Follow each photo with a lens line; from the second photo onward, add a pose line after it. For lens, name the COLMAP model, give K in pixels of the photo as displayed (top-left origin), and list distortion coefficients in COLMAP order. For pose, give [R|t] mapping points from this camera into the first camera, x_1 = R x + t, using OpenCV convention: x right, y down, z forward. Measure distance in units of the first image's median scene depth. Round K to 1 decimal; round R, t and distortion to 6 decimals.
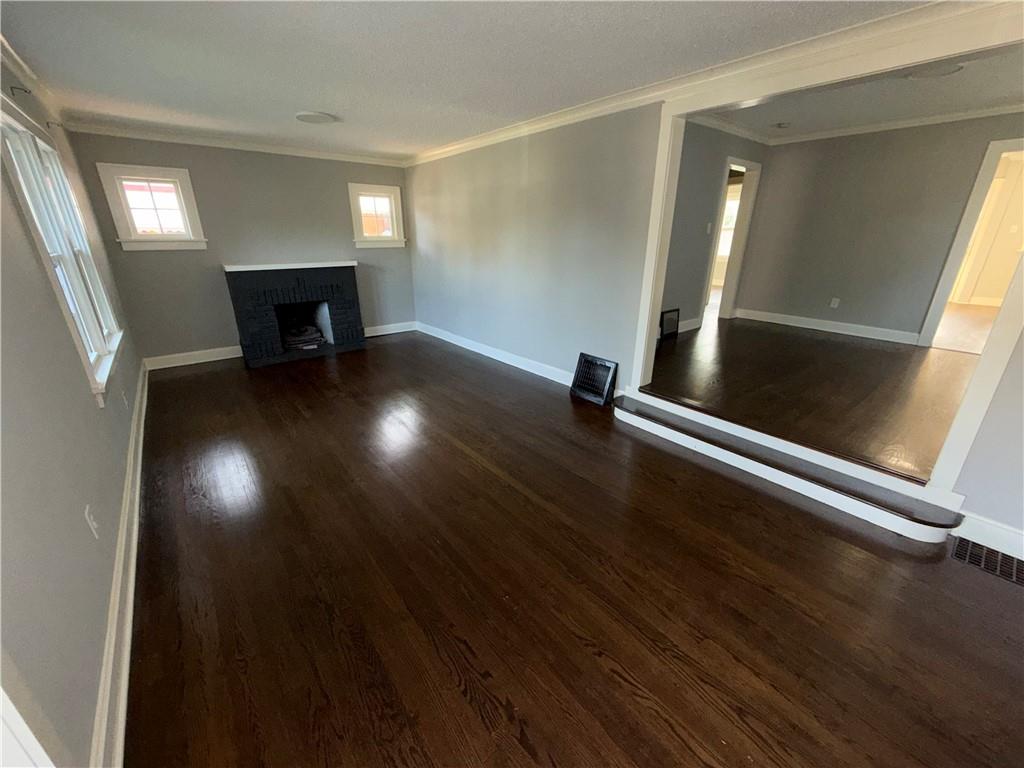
lens RADIAL K [[407.6, 0, 510.9], [0, 407.6, 386.1], [0, 0, 1]] dist [0.001664, 0.000156]
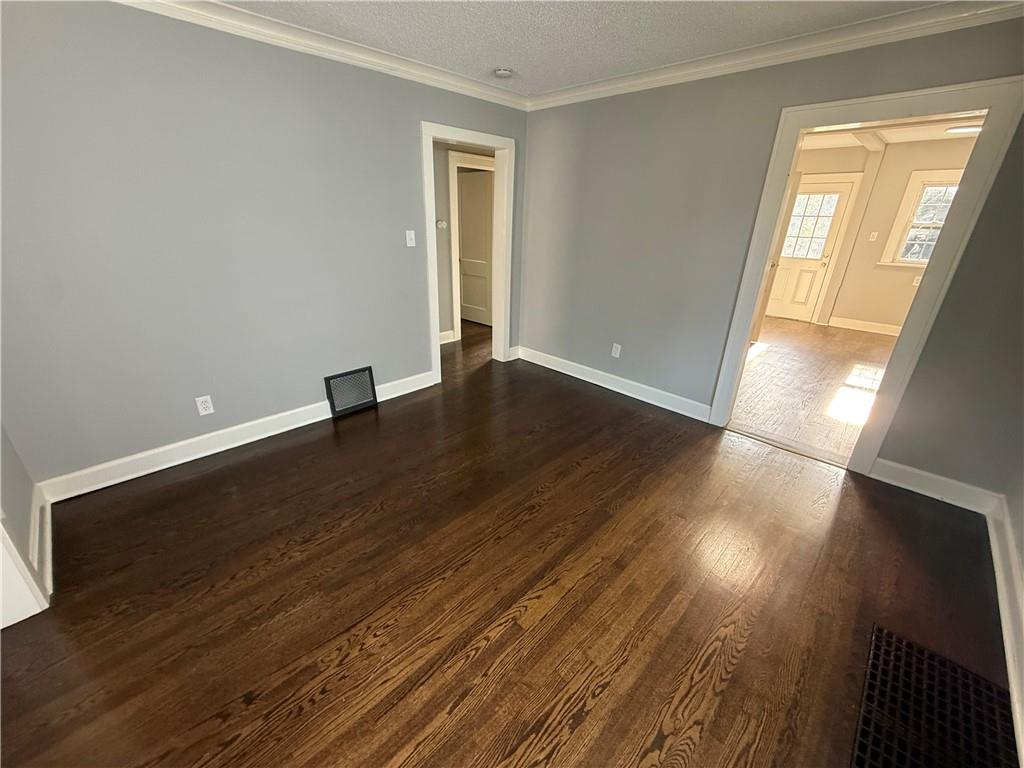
lens RADIAL K [[407.6, 0, 514.1], [0, 407.6, 383.8], [0, 0, 1]] dist [0.001664, 0.000156]
pose [[0.993459, -0.025532, 0.111296, 0.552302], [0.021863, 0.999180, 0.034068, -0.177097], [-0.112075, -0.031412, 0.993203, 0.344226]]
